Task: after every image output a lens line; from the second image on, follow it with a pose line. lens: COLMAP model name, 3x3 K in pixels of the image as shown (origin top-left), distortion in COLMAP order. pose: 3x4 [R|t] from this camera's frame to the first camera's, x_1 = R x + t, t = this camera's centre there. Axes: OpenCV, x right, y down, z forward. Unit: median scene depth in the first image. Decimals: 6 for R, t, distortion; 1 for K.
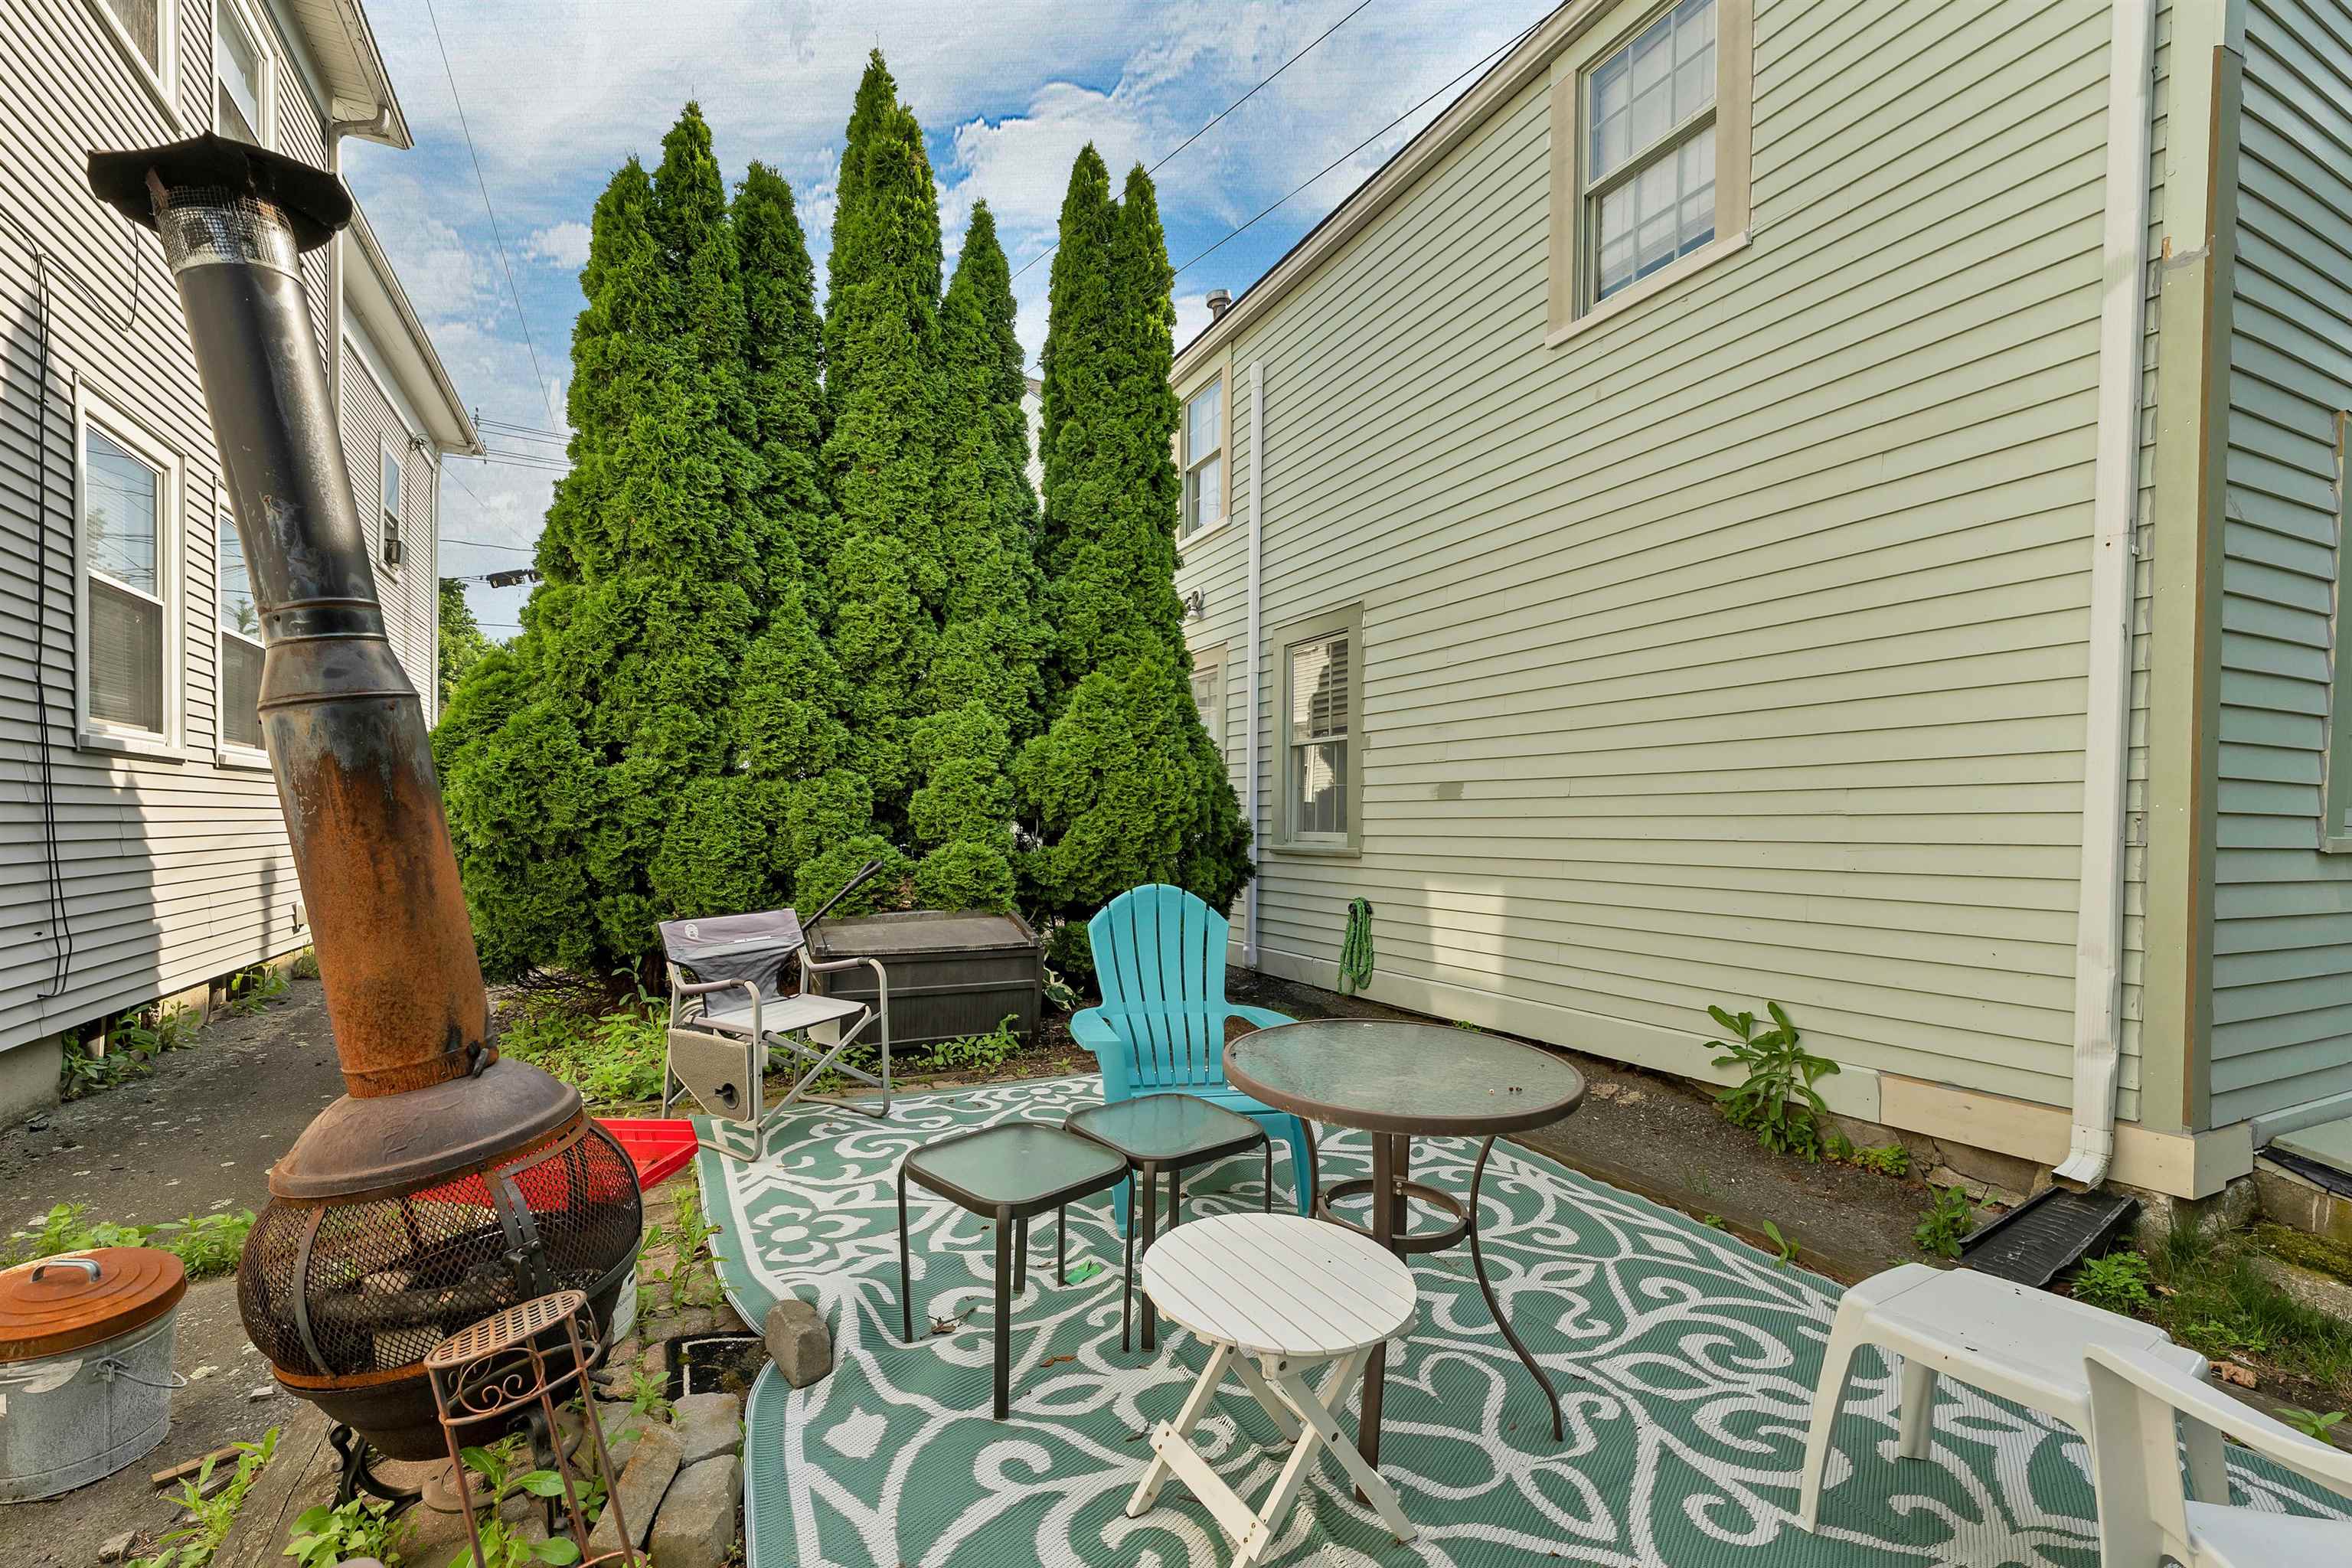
lens RADIAL K [[1001.3, 0, 1134.5], [0, 1001.3, 837.7], [0, 0, 1]] dist [-0.001380, 0.000097]
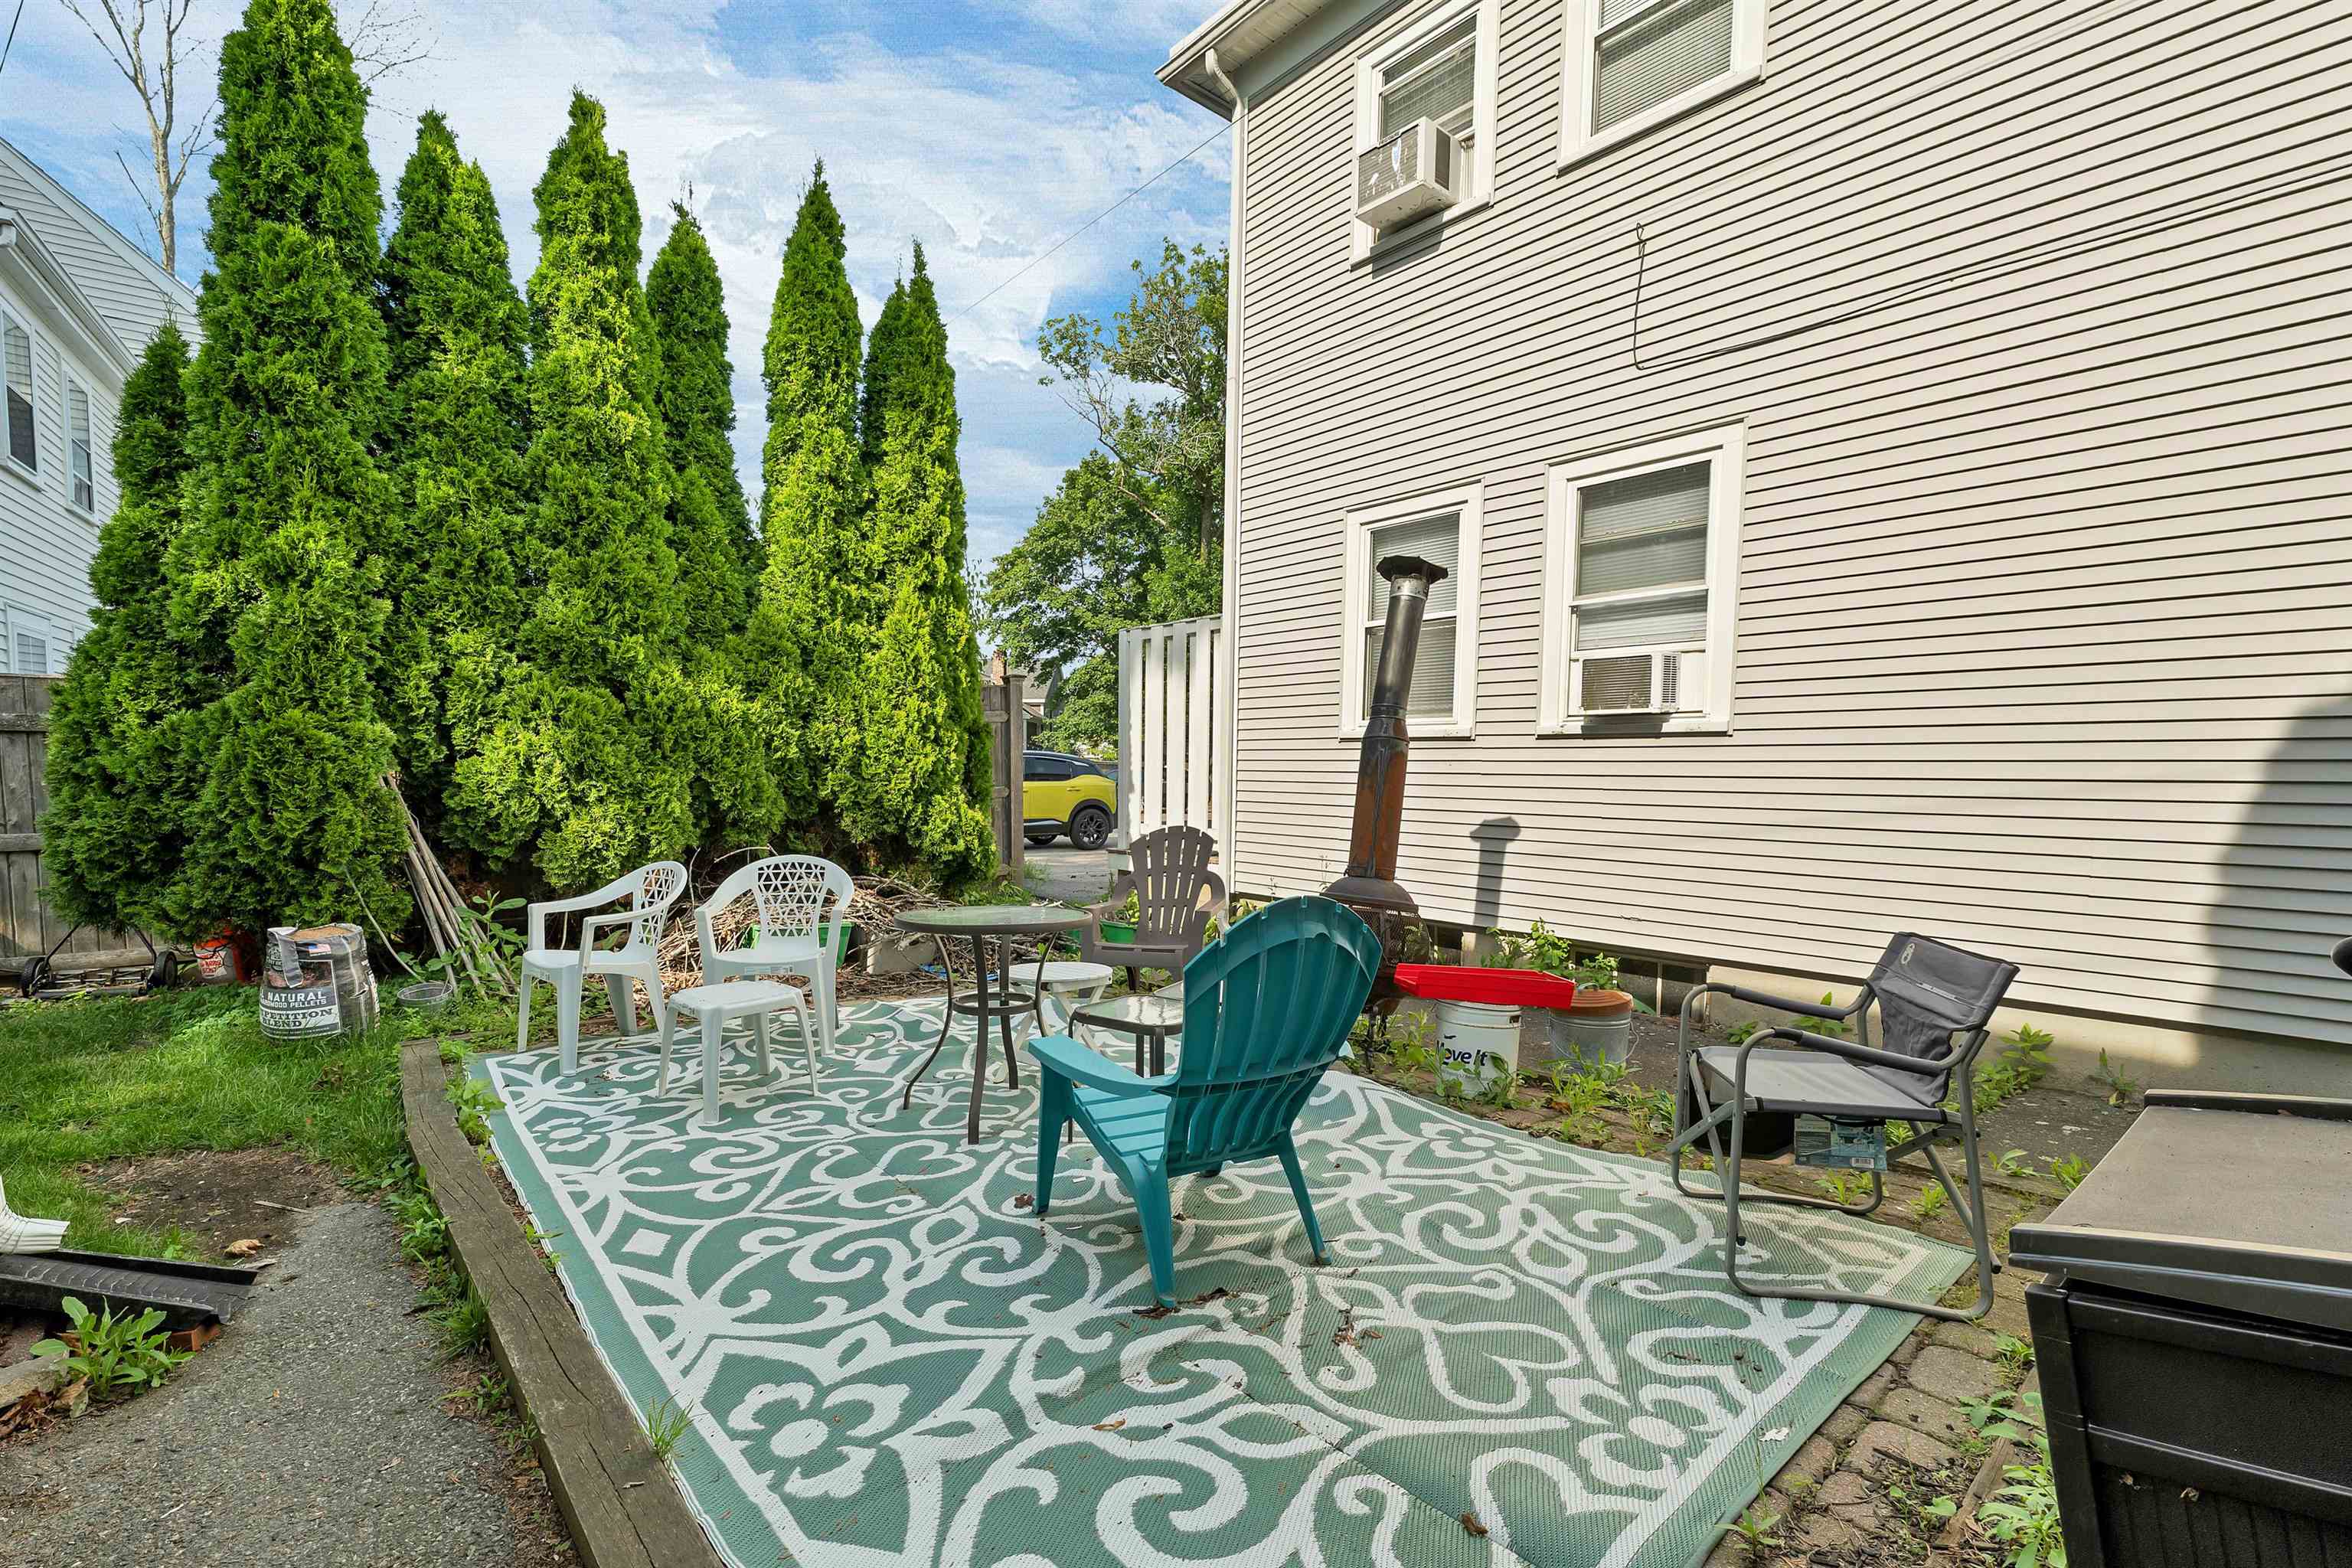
lens RADIAL K [[1016.8, 0, 1128.1], [0, 1016.8, 833.9], [0, 0, 1]] dist [0.000365, -0.000227]
pose [[-0.967242, -0.001640, -0.253850, 0.217167], [-0.020862, 0.997110, 0.073049, -0.025040], [0.252997, 0.075951, -0.964481, 1.243064]]
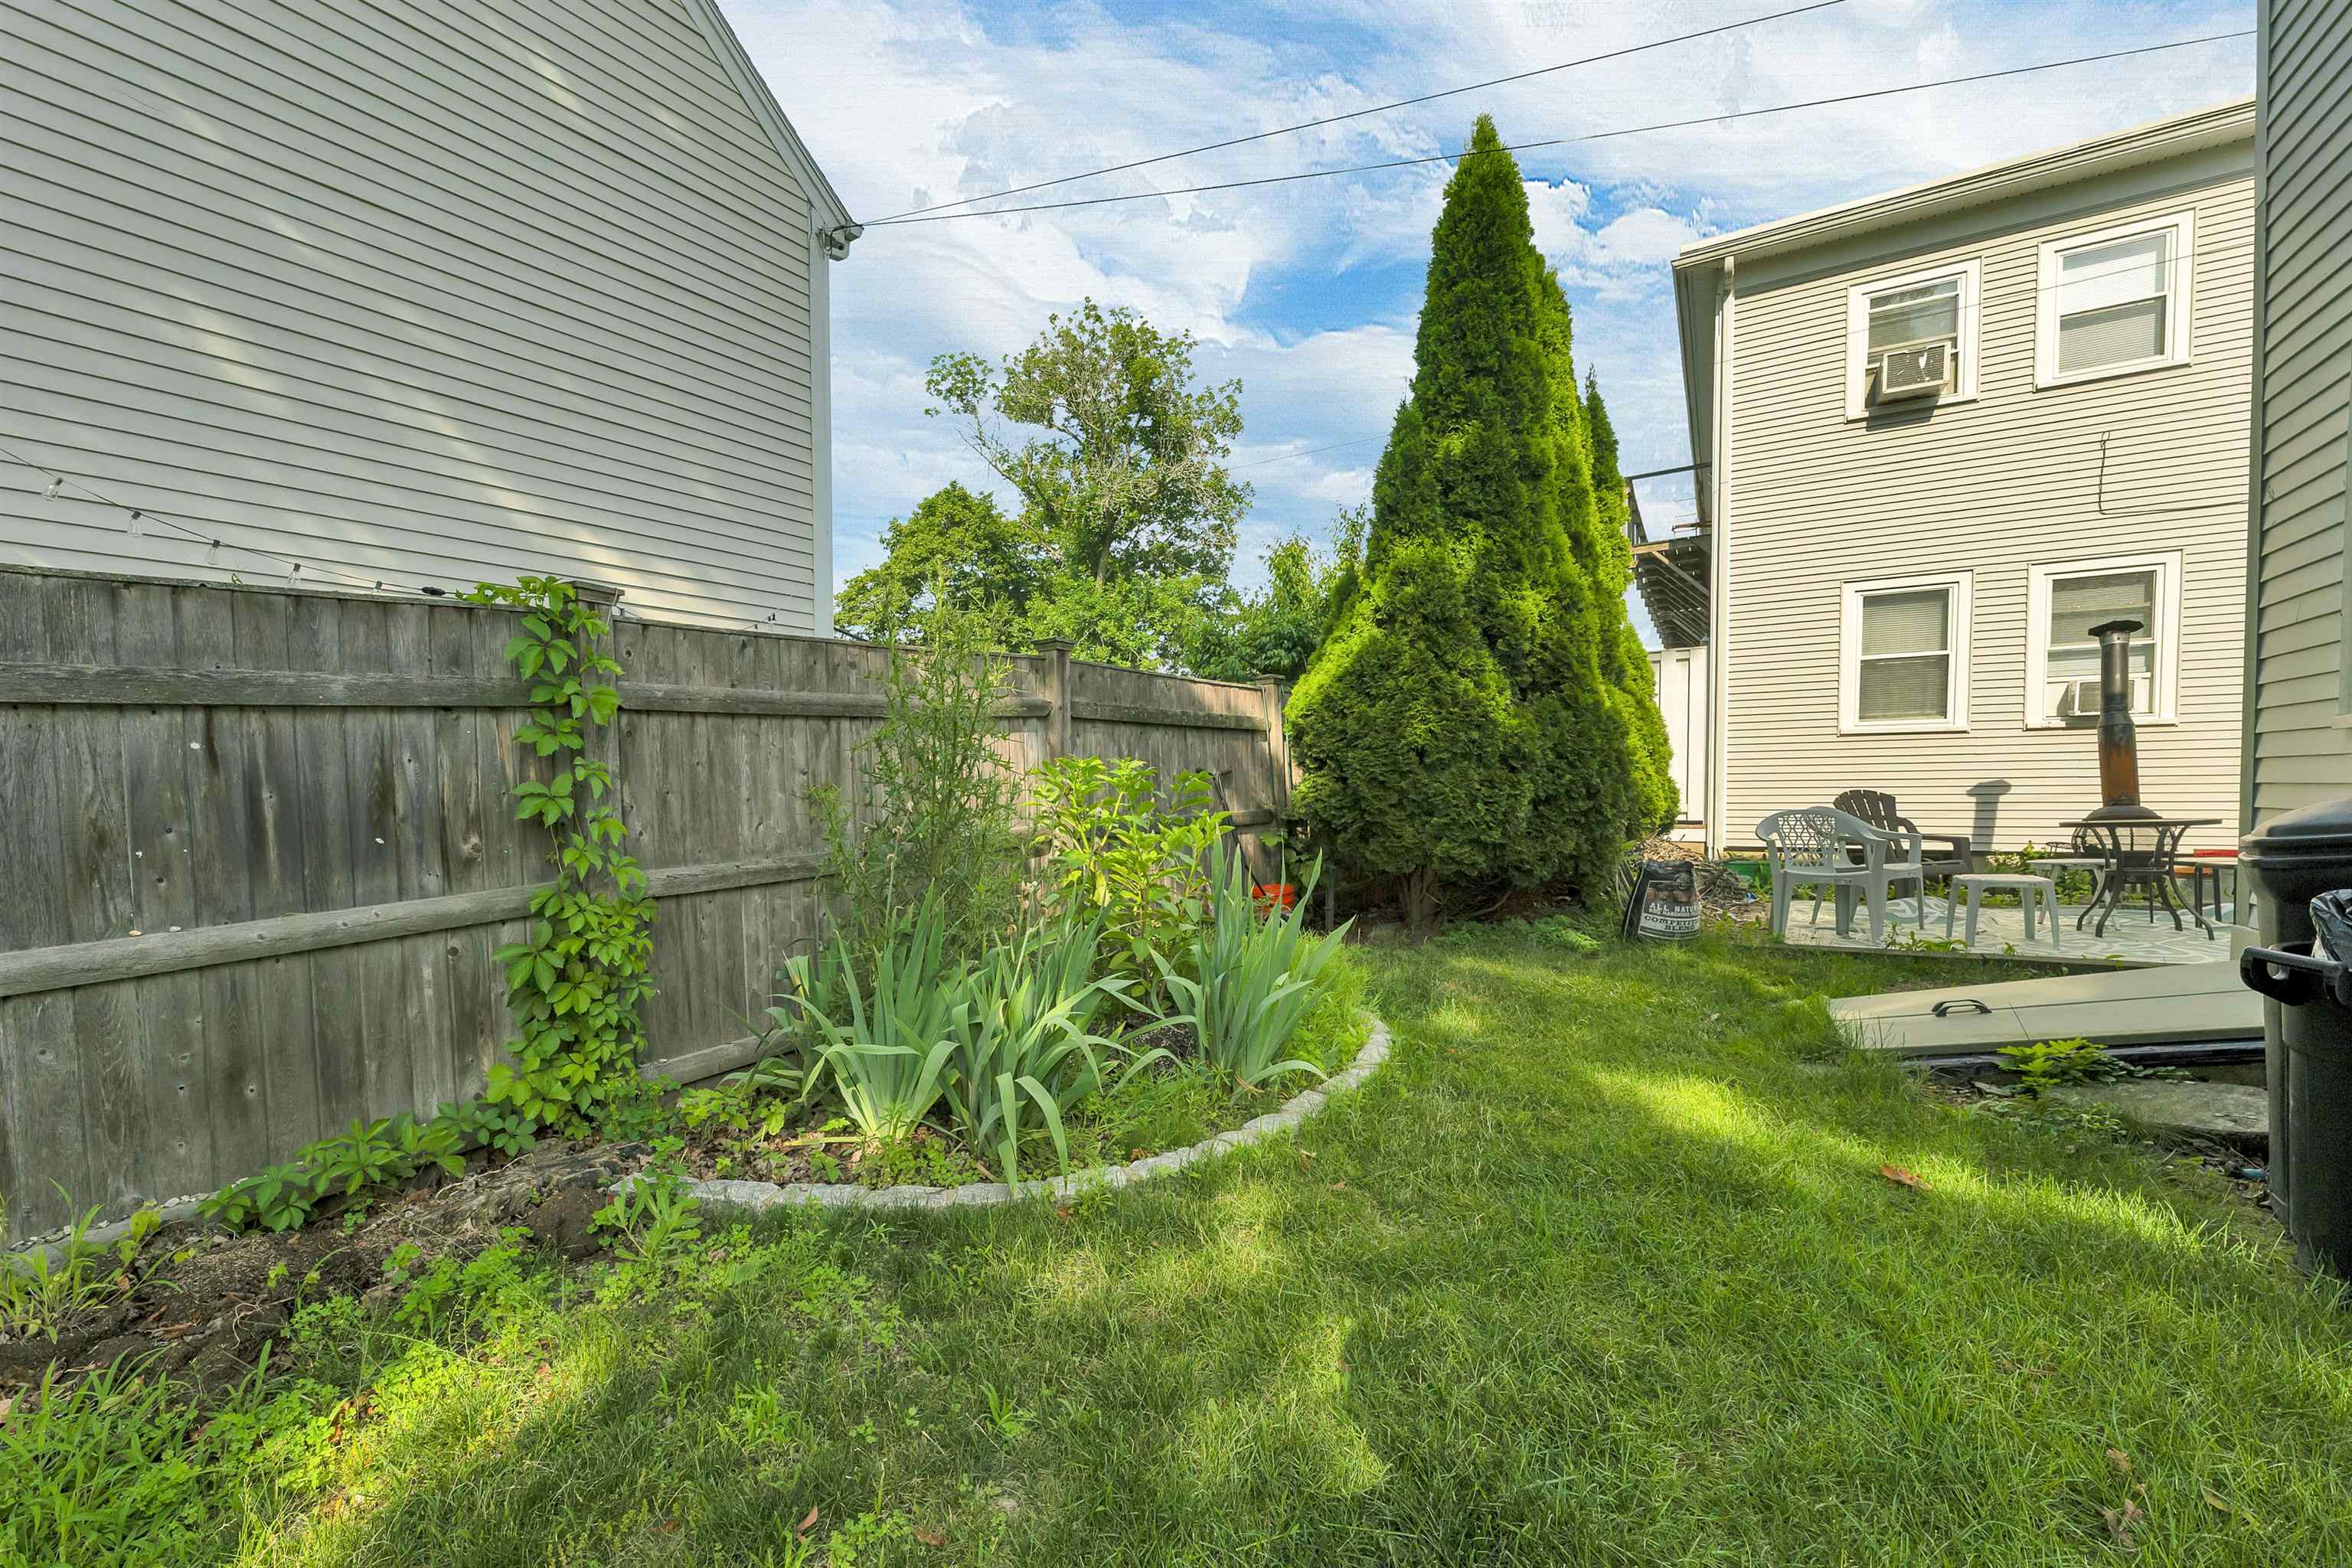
lens RADIAL K [[1001.3, 0, 1104.3], [0, 1001.3, 841.5], [0, 0, 1]] dist [-0.001380, 0.000097]
pose [[-0.834300, 0.027568, -0.550621, 2.067425], [-0.001616, 0.998622, 0.052447, 0.058556], [0.551308, 0.044646, -0.833106, 0.818837]]
